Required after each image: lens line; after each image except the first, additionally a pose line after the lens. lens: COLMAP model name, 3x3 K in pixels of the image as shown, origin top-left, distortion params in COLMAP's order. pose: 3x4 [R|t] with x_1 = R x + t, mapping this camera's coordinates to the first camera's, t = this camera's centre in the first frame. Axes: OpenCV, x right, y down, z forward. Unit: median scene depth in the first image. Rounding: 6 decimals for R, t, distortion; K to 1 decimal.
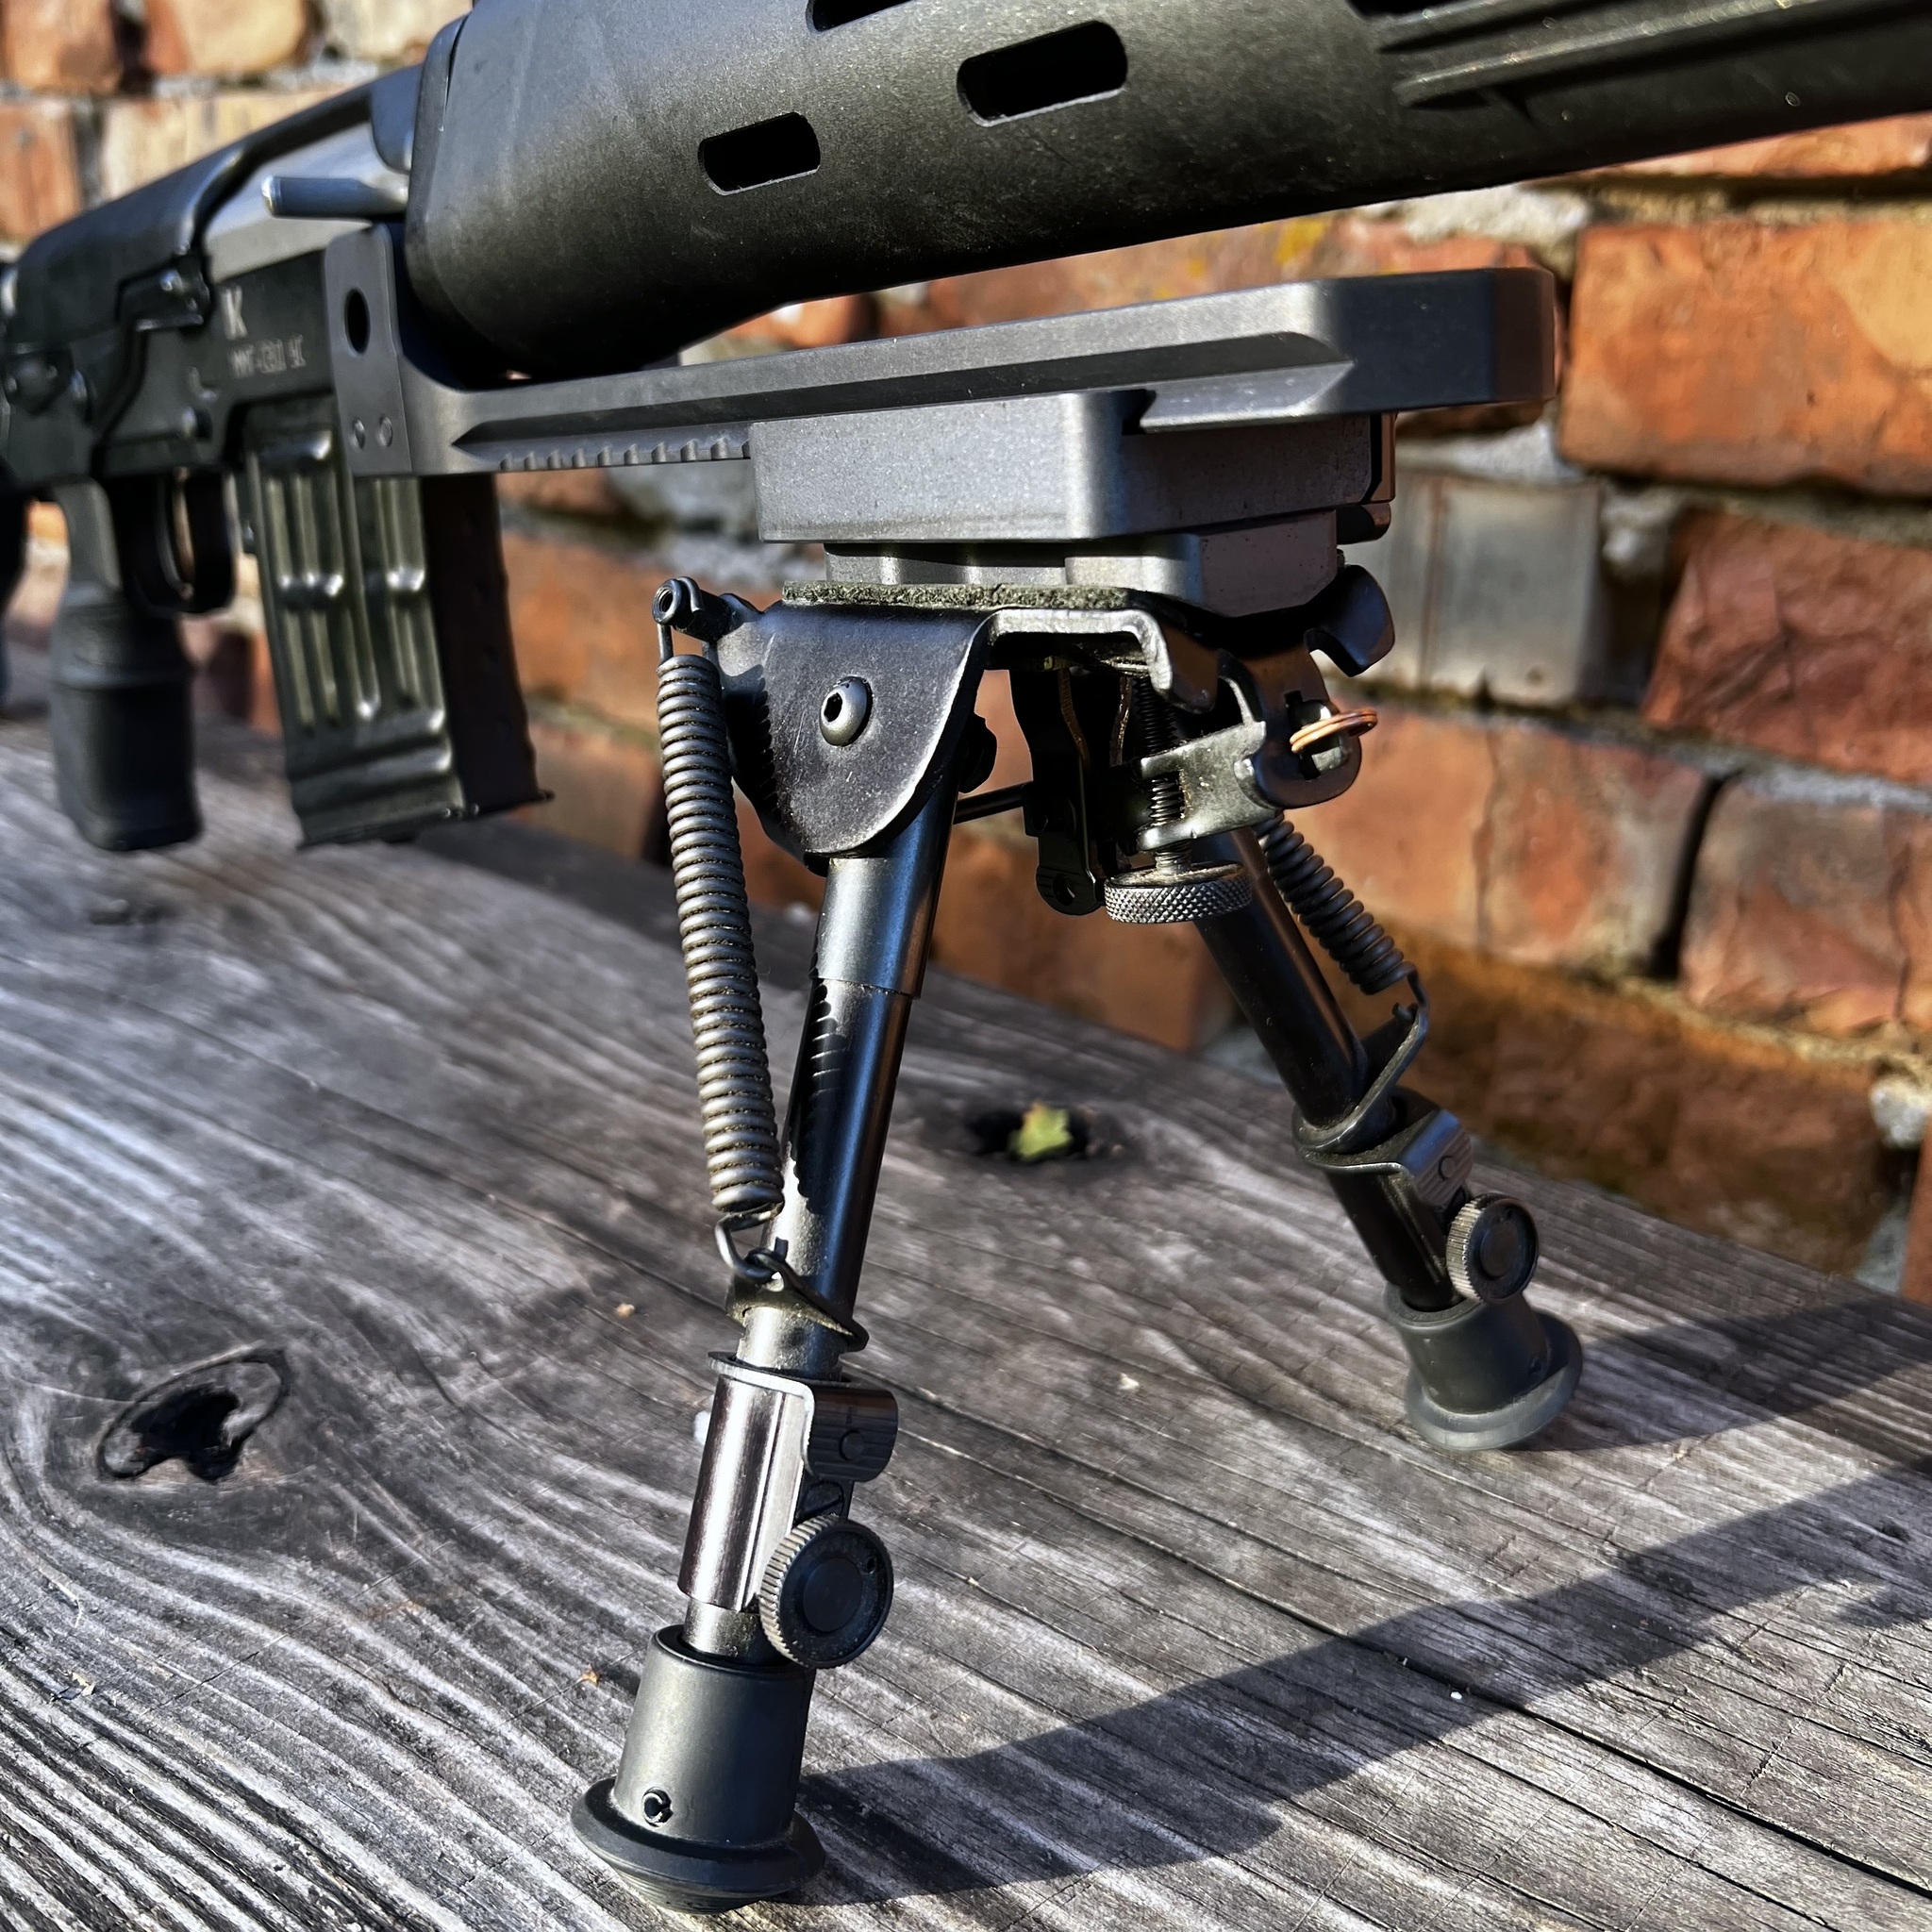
lens RADIAL K [[2020.0, 0, 920.8], [0, 2020.0, 854.0], [0, 0, 1]] dist [-0.001813, 0.000000]
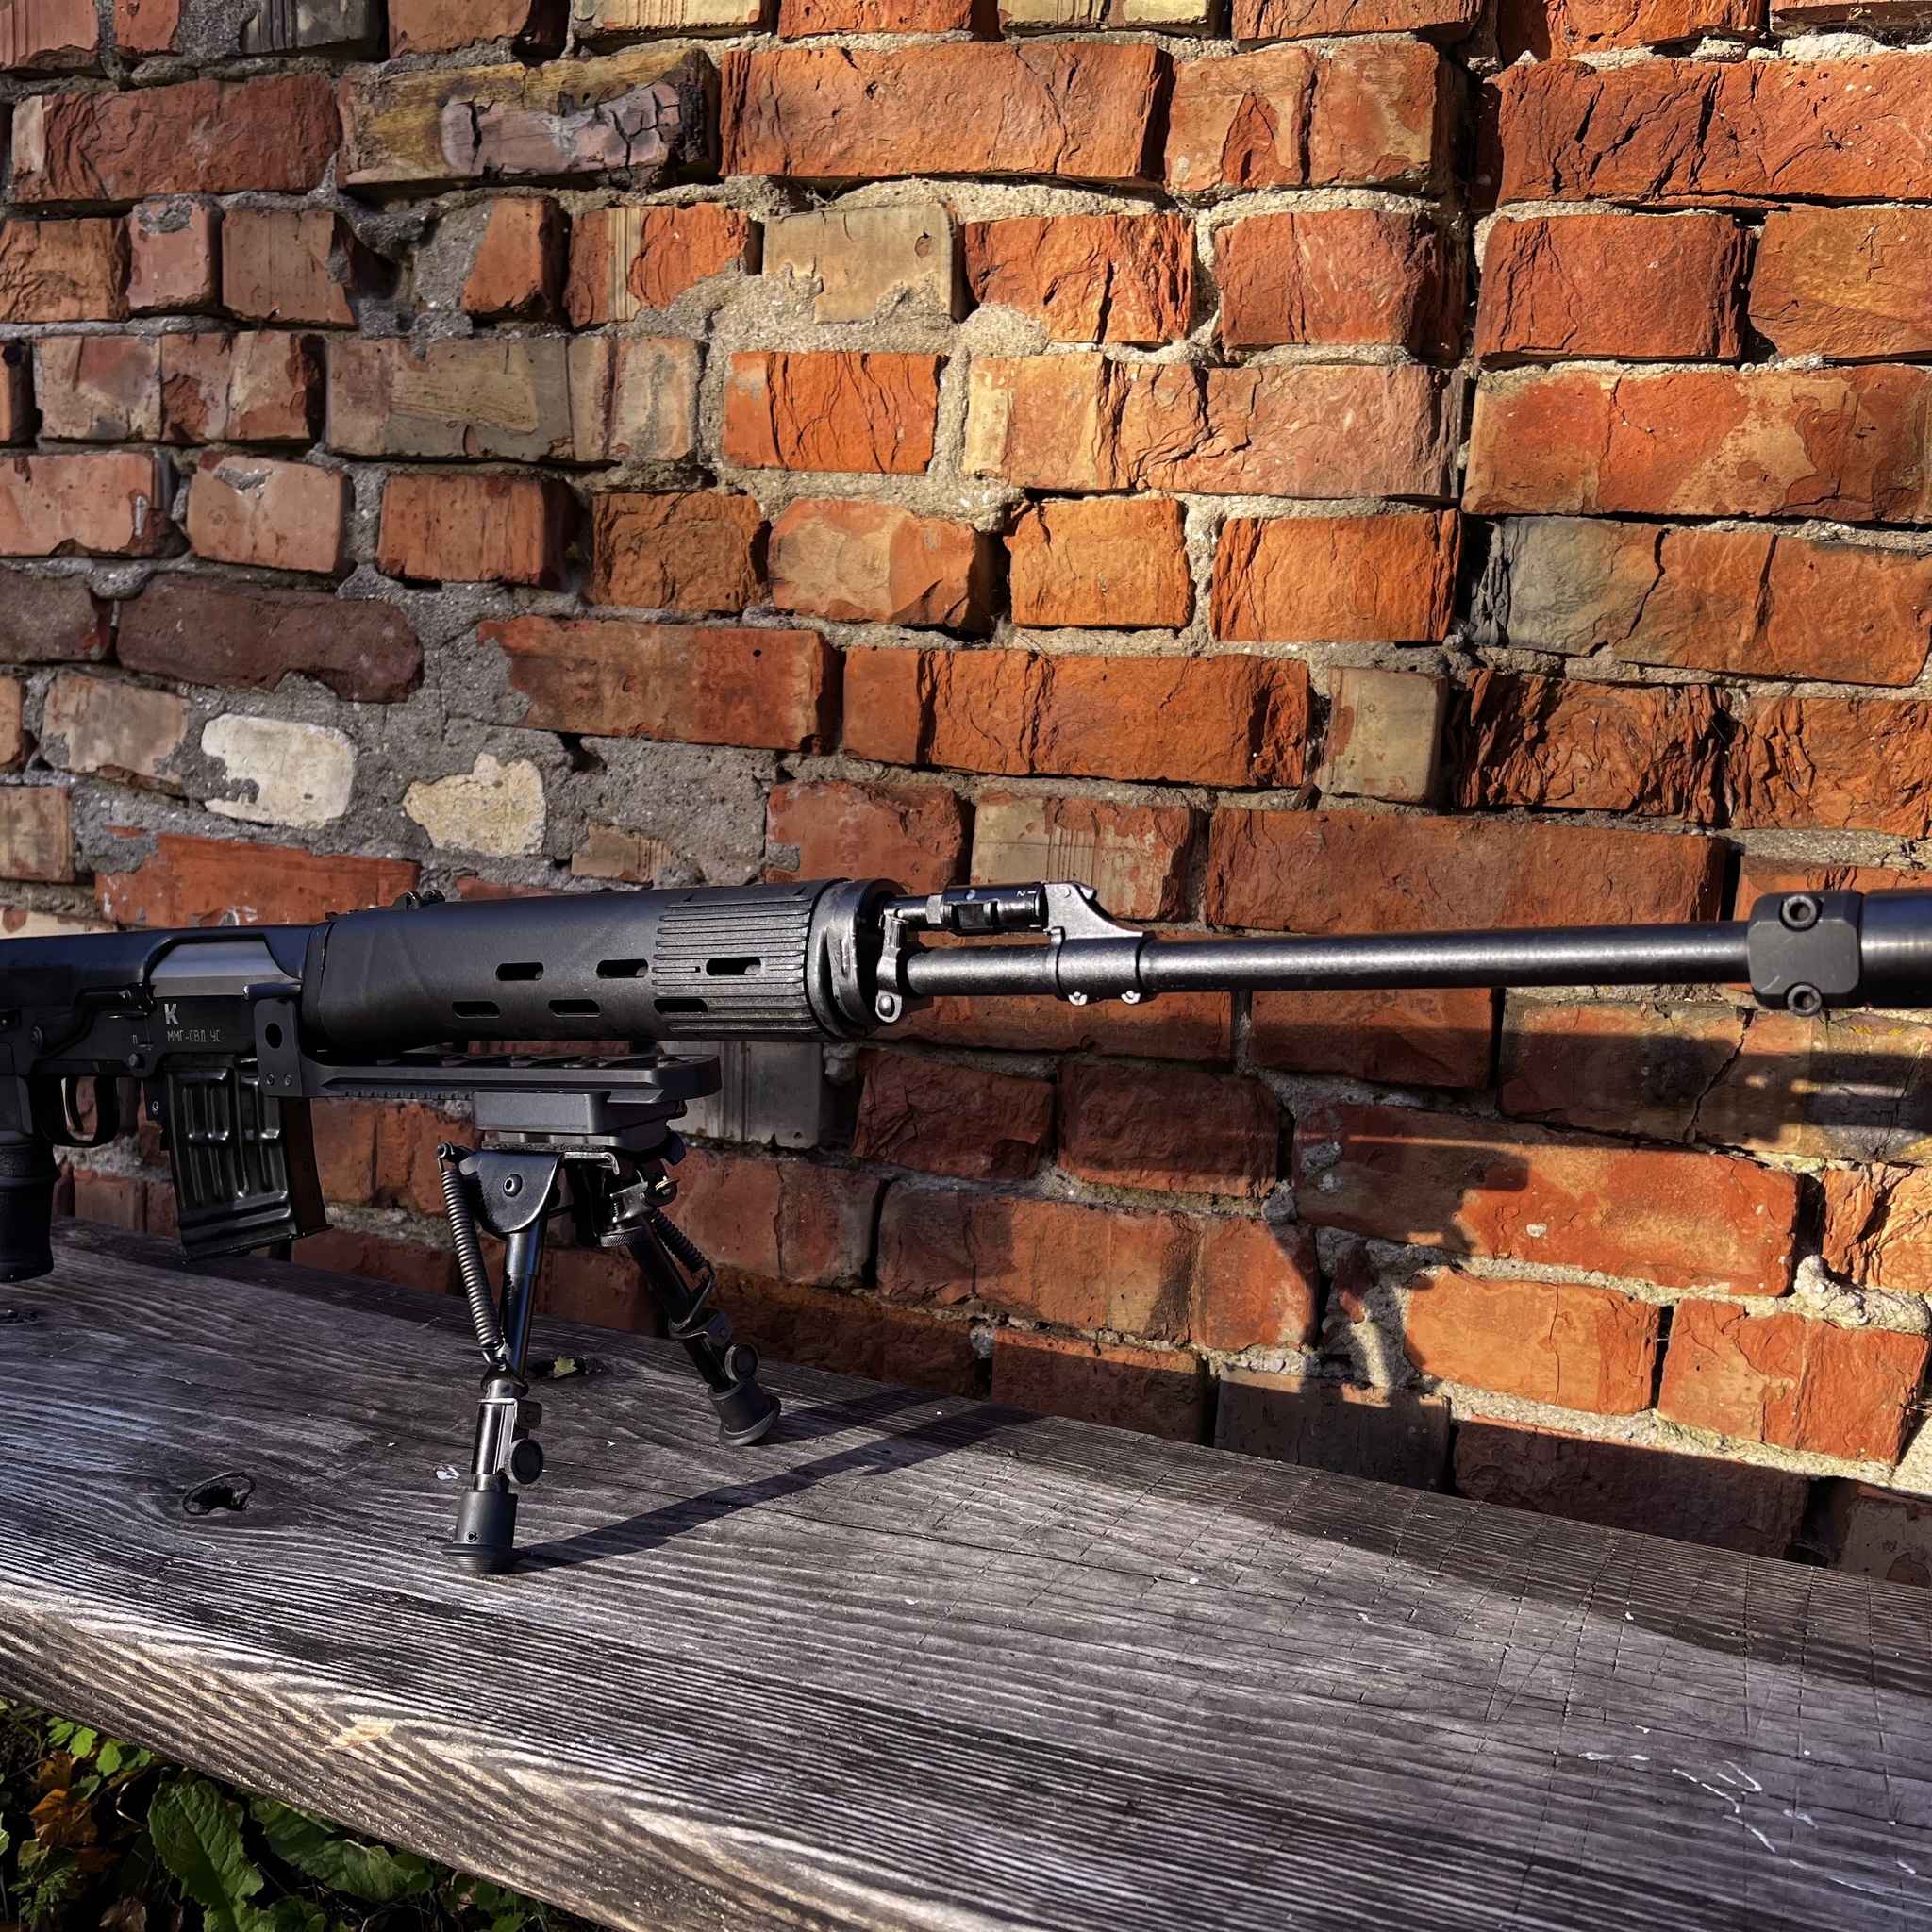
lens RADIAL K [[1984.5, 0, 926.5], [0, 1984.5, 991.2], [0, 0, 1]] dist [0.034482, 0.000000]
pose [[0.957219, -0.031692, 0.287624, -0.253643], [0.071190, 0.989226, -0.127925, 0.058815], [-0.280470, 0.142928, 0.949162, -1.810697]]
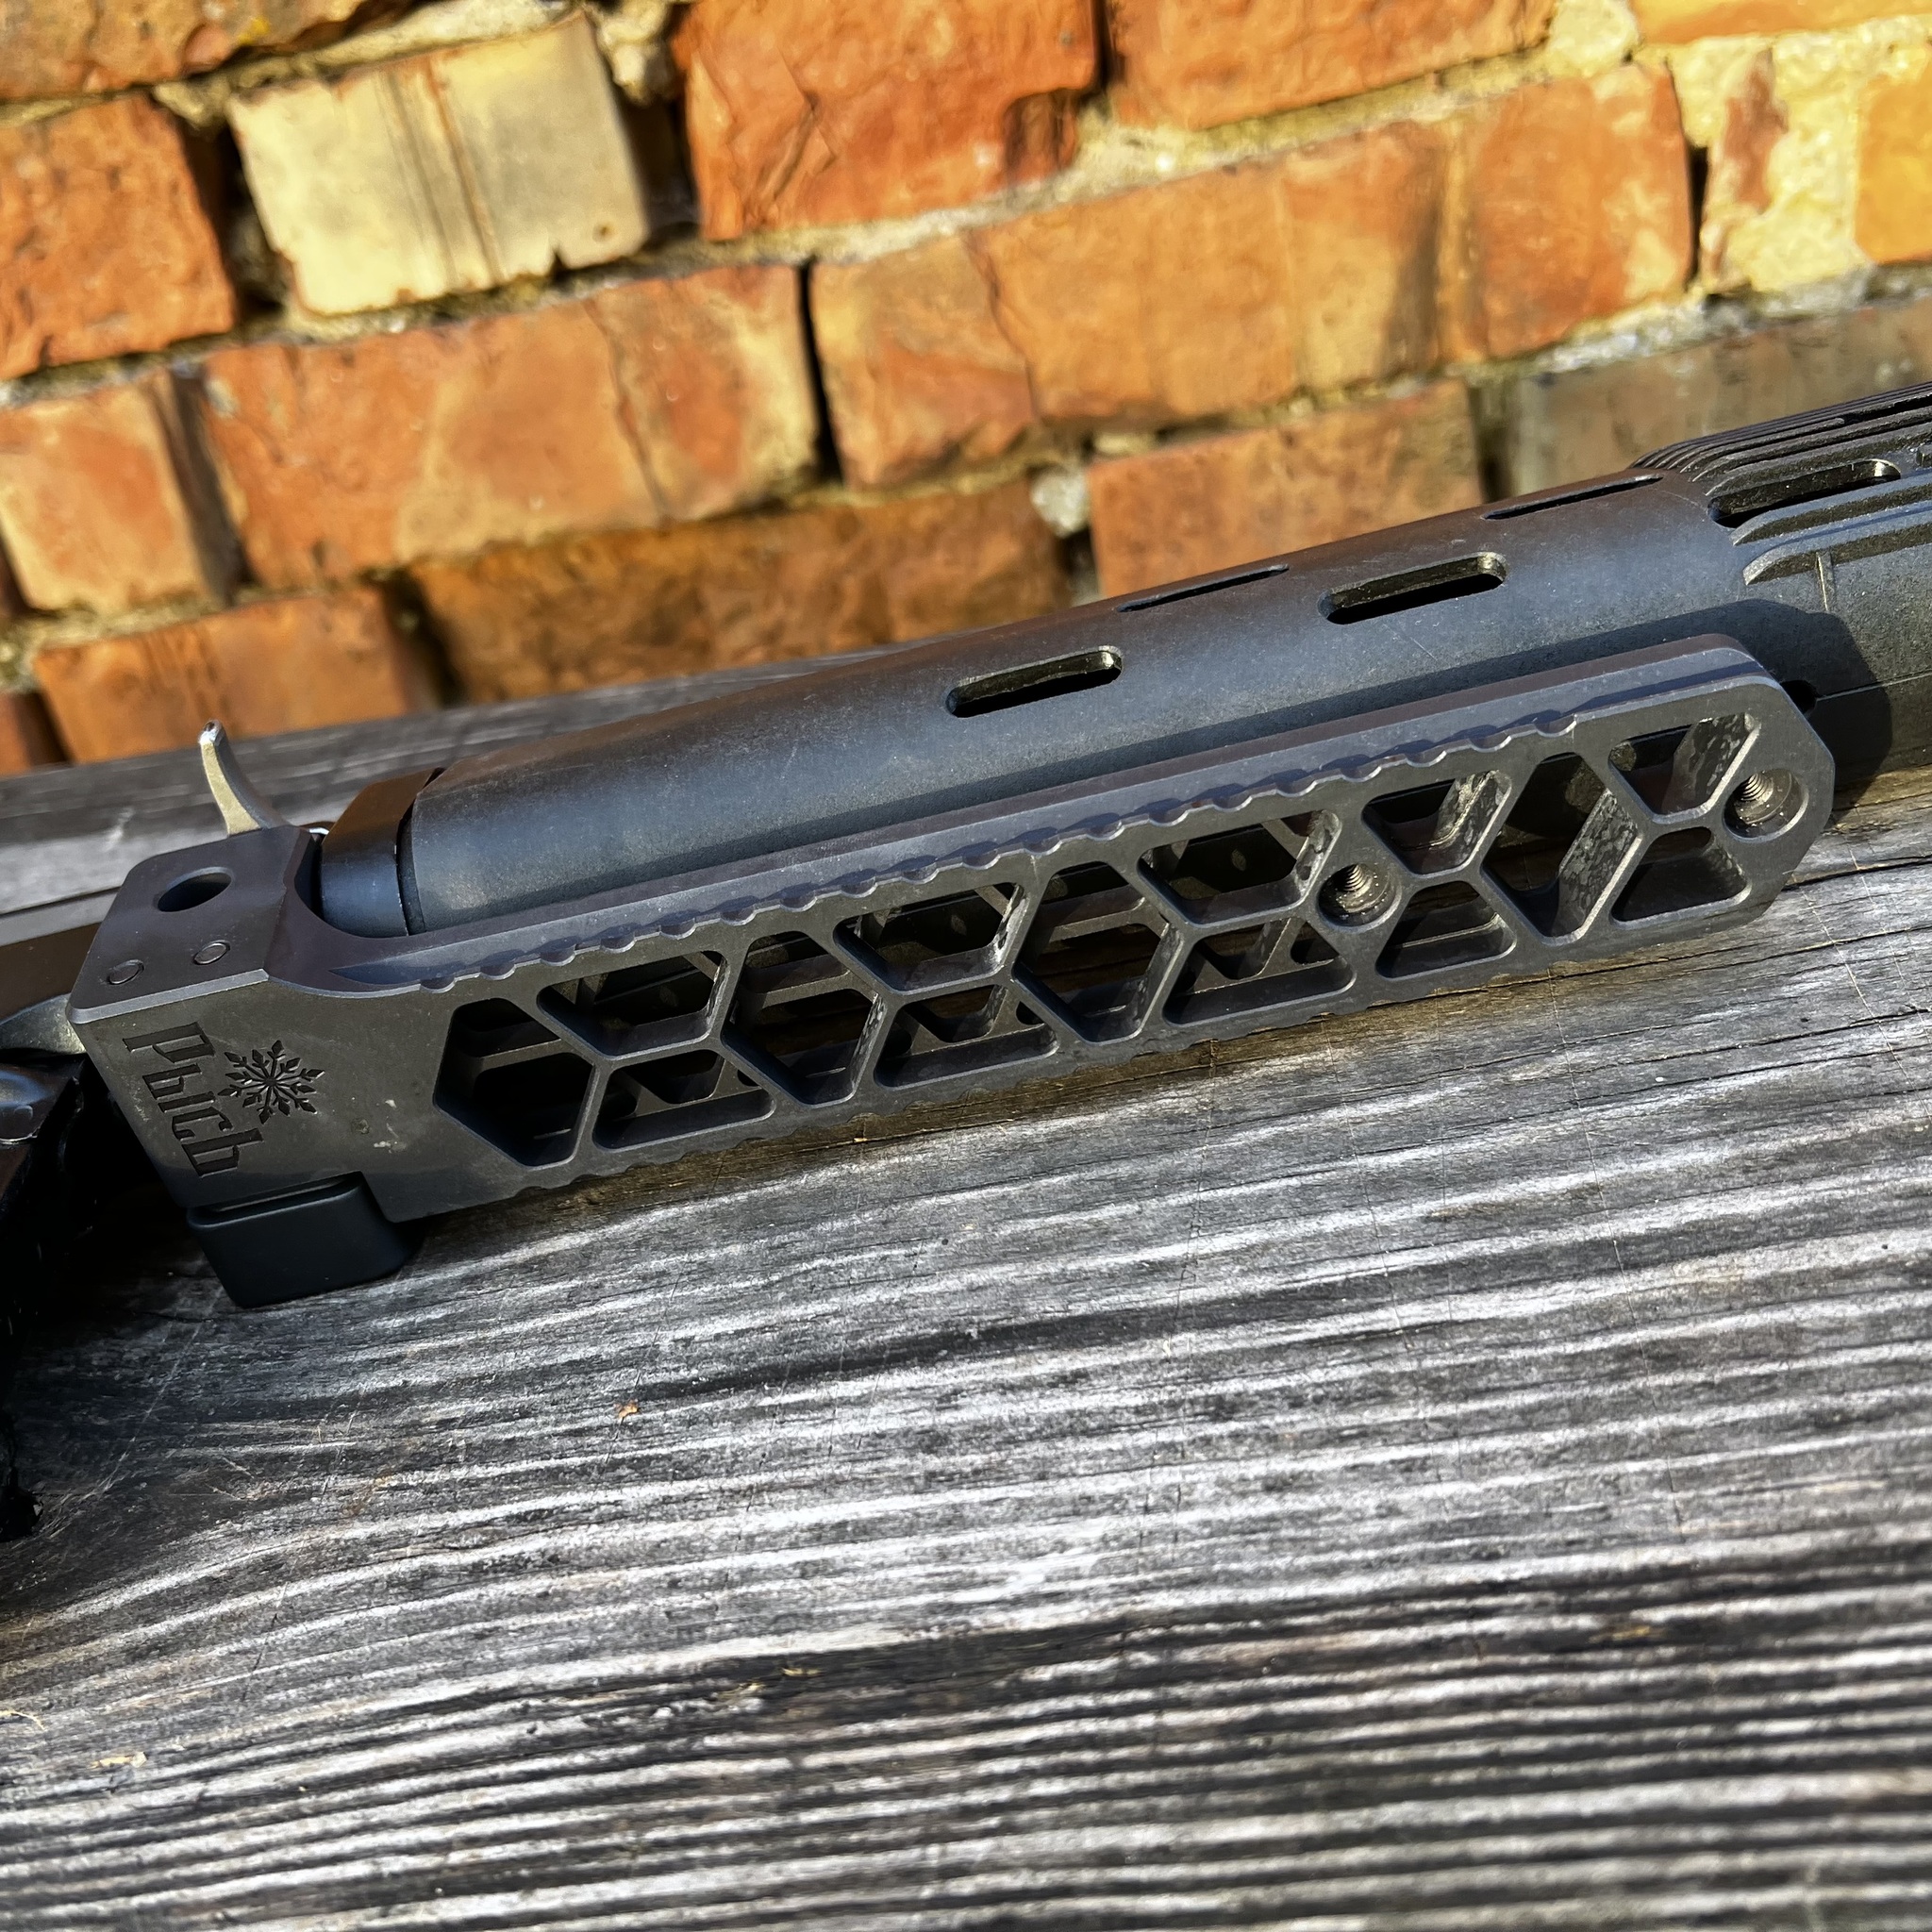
lens RADIAL K [[2020.0, 0, 842.2], [0, 2020.0, 967.3], [0, 0, 1]] dist [-0.001813, 0.000000]
pose [[0.784736, -0.469226, 0.404989, -0.347139], [0.386745, 0.881265, 0.271661, 0.011462], [-0.484373, -0.056555, 0.873032, 0.142272]]
